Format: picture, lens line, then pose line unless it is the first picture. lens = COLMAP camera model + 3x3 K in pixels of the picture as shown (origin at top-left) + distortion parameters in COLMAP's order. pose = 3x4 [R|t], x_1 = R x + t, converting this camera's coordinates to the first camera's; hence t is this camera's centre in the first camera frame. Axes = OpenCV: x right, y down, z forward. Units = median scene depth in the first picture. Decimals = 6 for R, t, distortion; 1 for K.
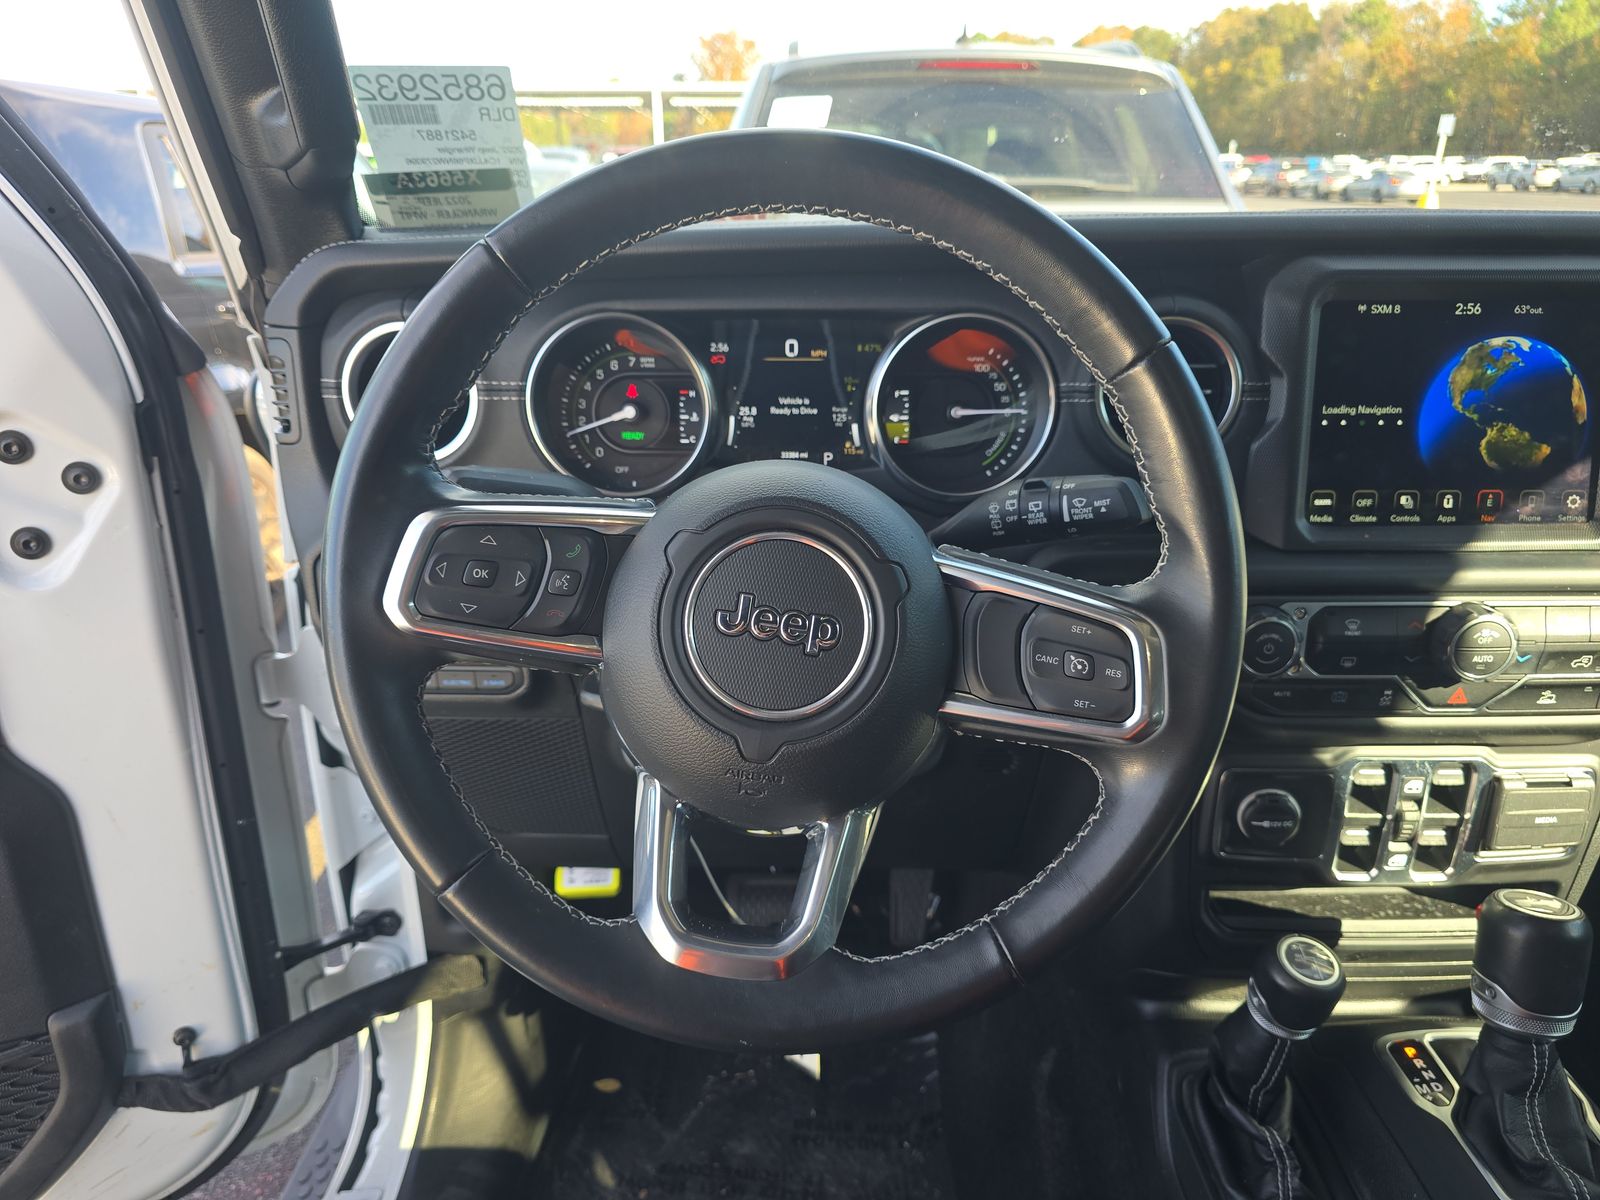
lens RADIAL K [[1101.7, 0, 812.0], [0, 1101.7, 610.8], [0, 0, 1]] dist [0.037001, -0.036853]
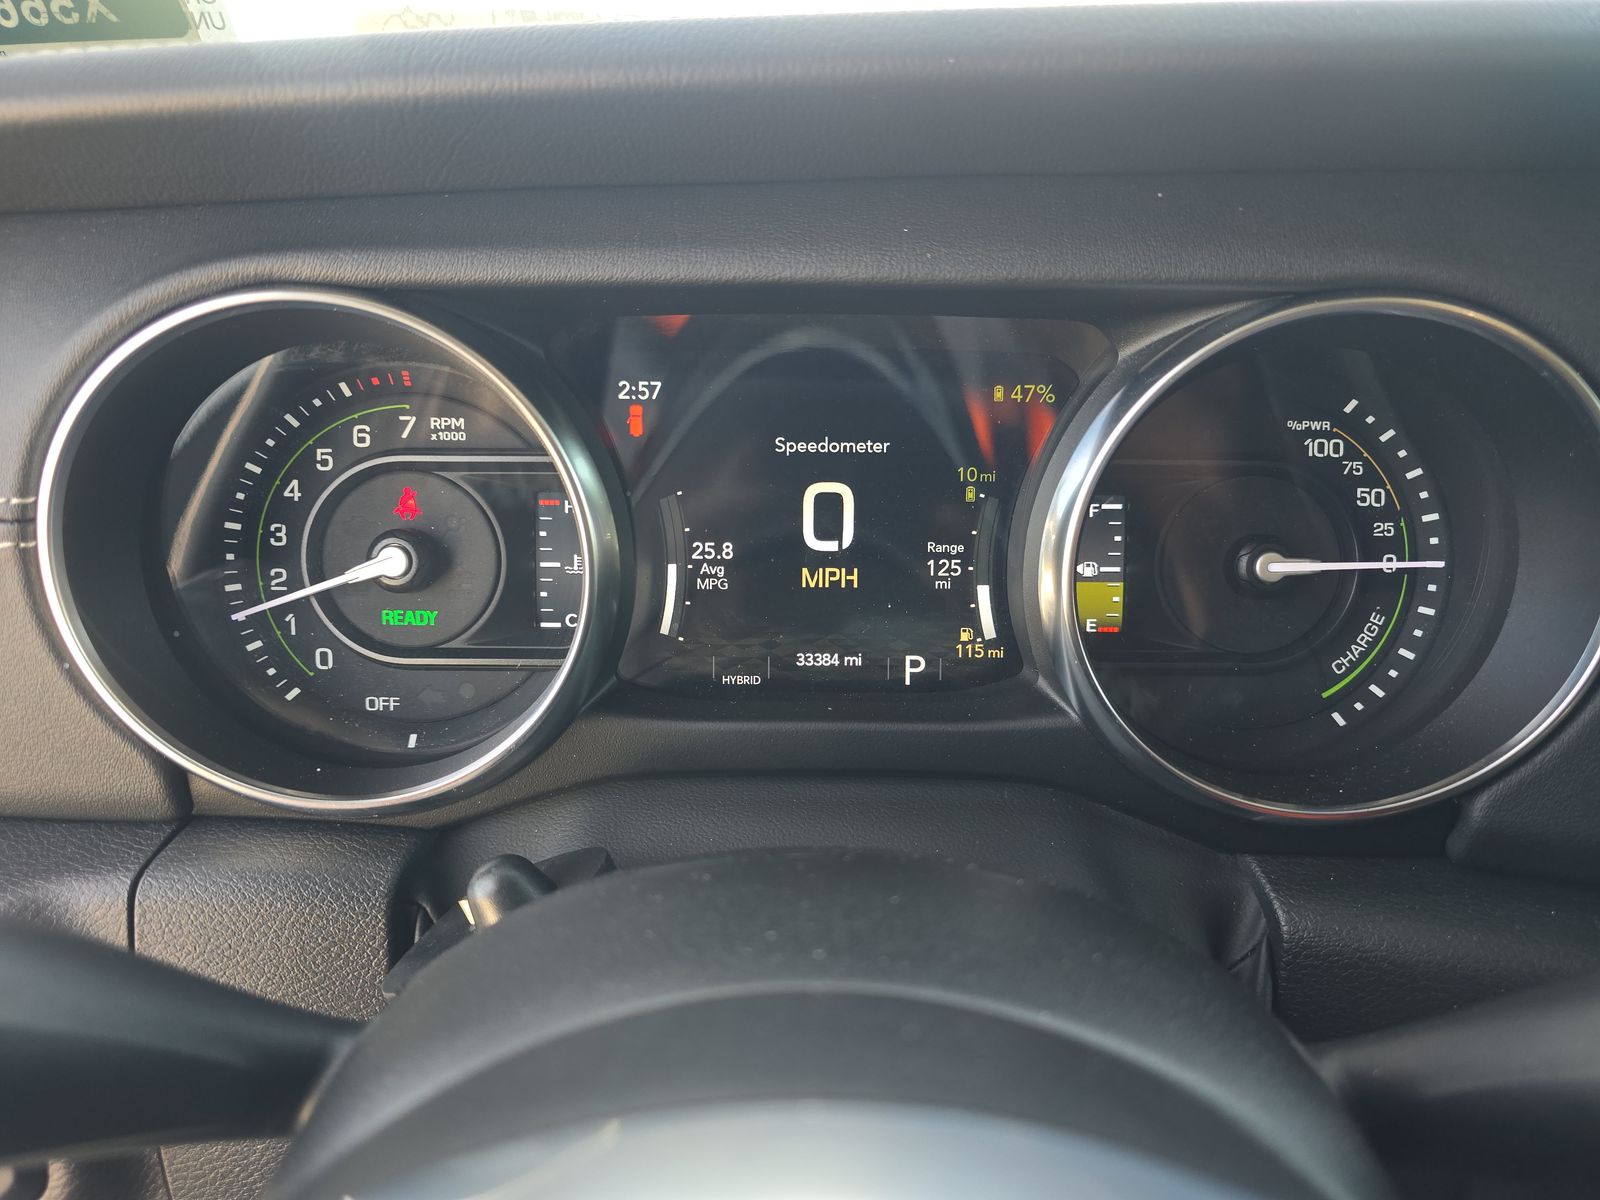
lens RADIAL K [[1101.7, 0, 812.0], [0, 1101.7, 610.8], [0, 0, 1]] dist [0.037001, -0.036853]
pose [[0.999983, 0.005880, 0.000127, -0.022783], [-0.005875, 0.999703, -0.023646, -0.152957], [-0.000266, 0.023645, 0.999720, 0.615632]]
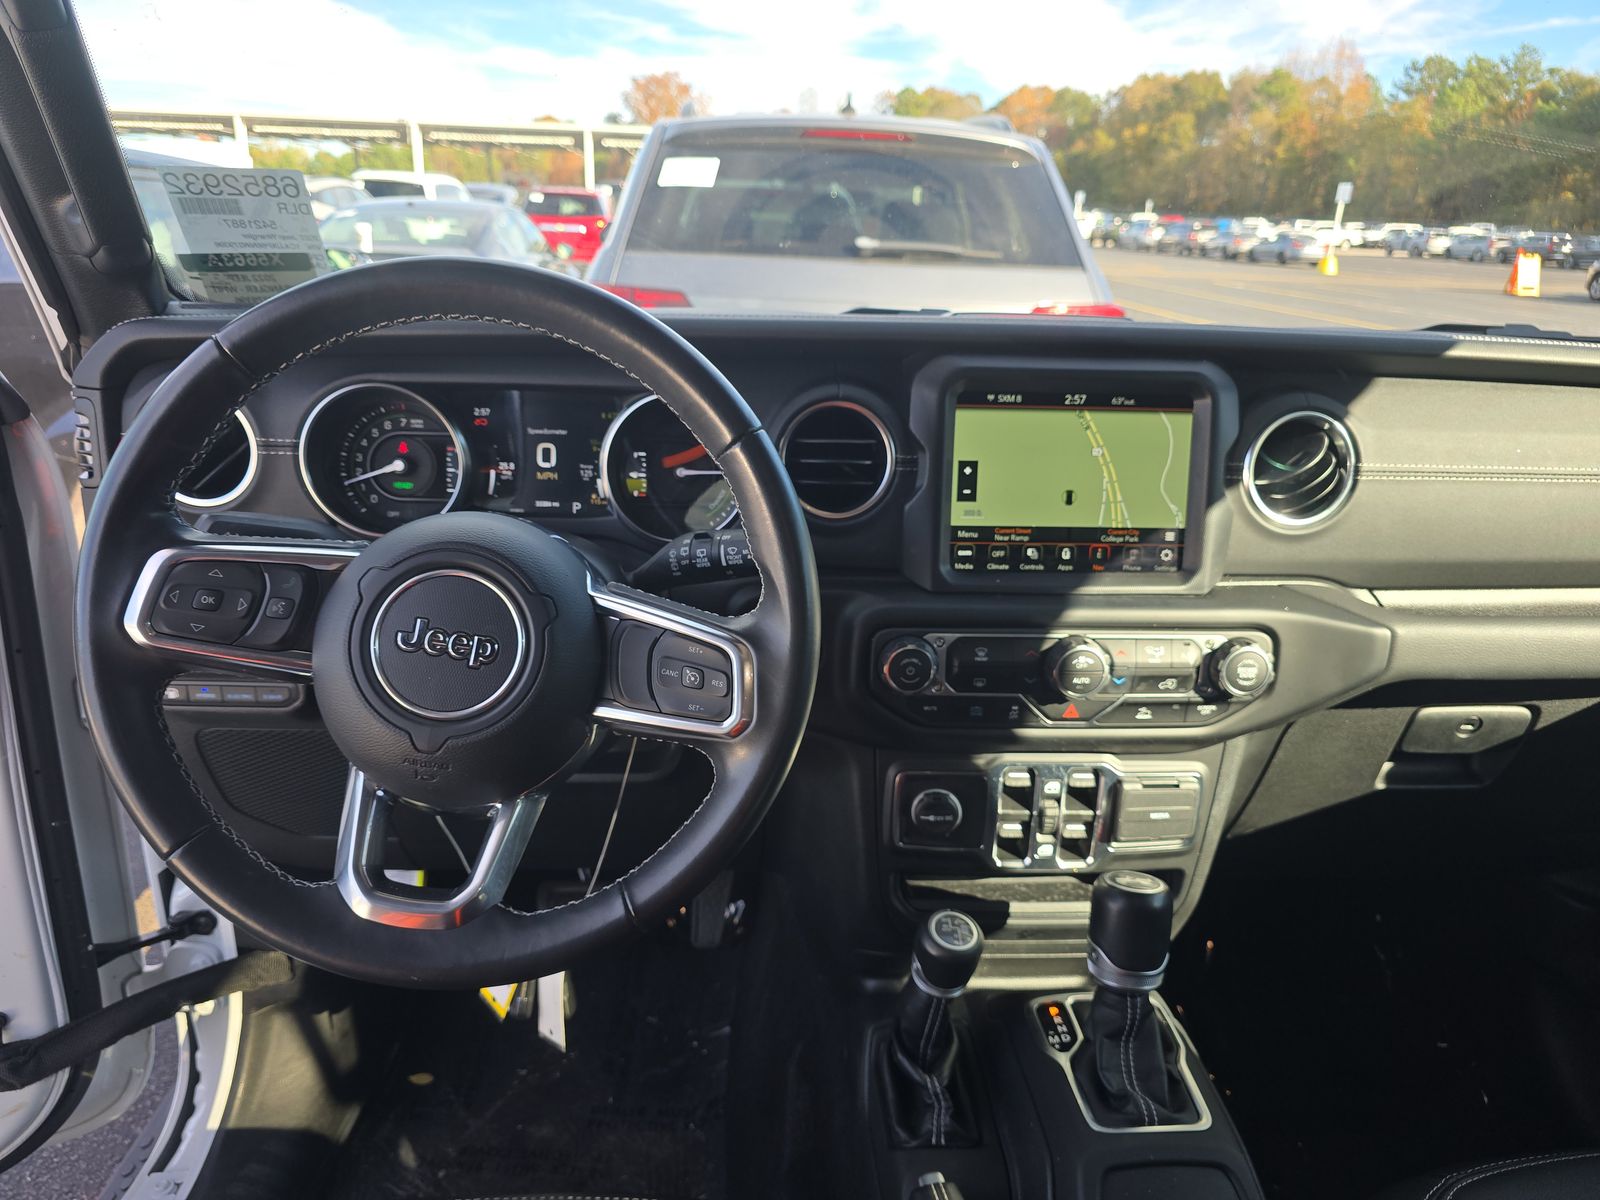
lens RADIAL K [[1101.7, 0, 812.0], [0, 1101.7, 610.8], [0, 0, 1]] dist [0.037001, -0.036853]
pose [[0.998018, 0.012671, 0.061632, 0.198115], [-0.010573, 0.999357, -0.034248, 0.009260], [-0.062027, 0.033528, 0.997511, -0.188476]]
